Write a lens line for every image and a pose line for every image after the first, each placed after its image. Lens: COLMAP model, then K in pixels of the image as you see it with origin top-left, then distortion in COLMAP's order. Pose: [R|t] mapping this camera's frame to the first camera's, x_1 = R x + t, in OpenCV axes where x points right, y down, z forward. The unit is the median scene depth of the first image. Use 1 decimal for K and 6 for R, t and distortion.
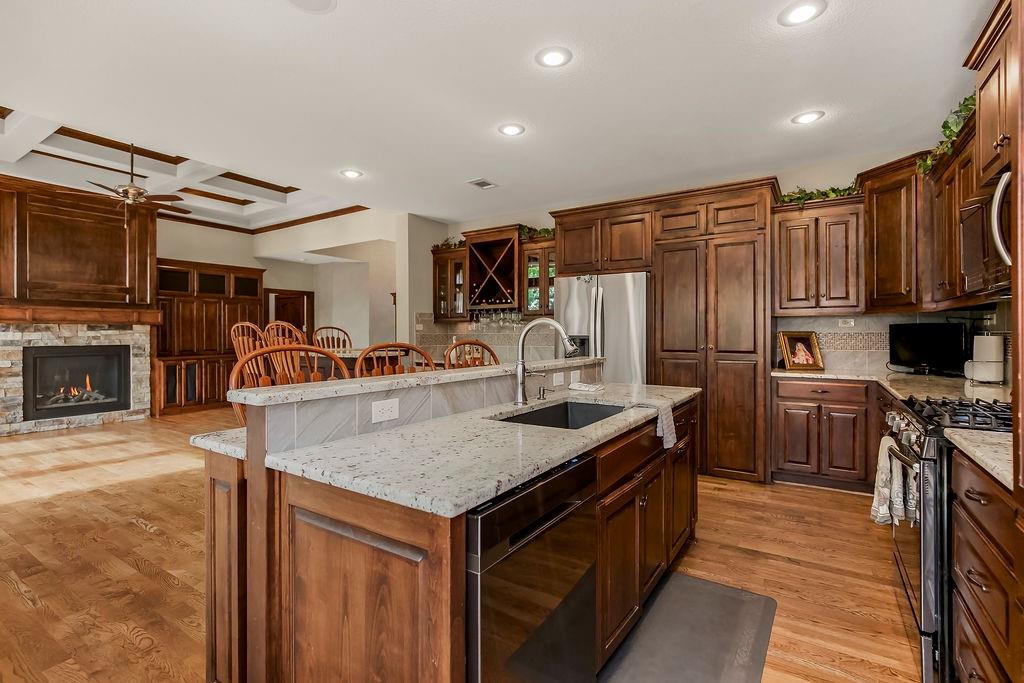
lens RADIAL K [[474.6, 0, 520.2], [0, 474.6, 332.6], [0, 0, 1]] dist [-0.016166, 0.005459]
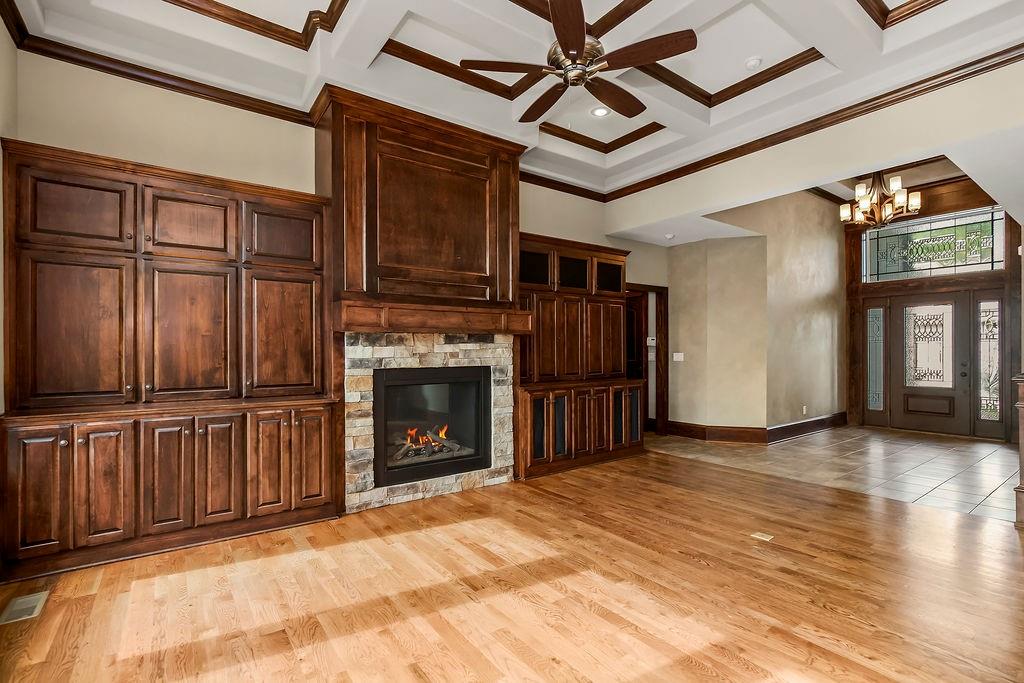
lens RADIAL K [[474.6, 0, 520.3], [0, 474.6, 351.6], [0, 0, 1]] dist [-0.016166, 0.005459]
pose [[0.934219, 0.000015, -0.356699, -0.581595], [0.002445, 0.999976, 0.006445, 0.002268], [0.356690, -0.006893, 0.934197, 0.428884]]
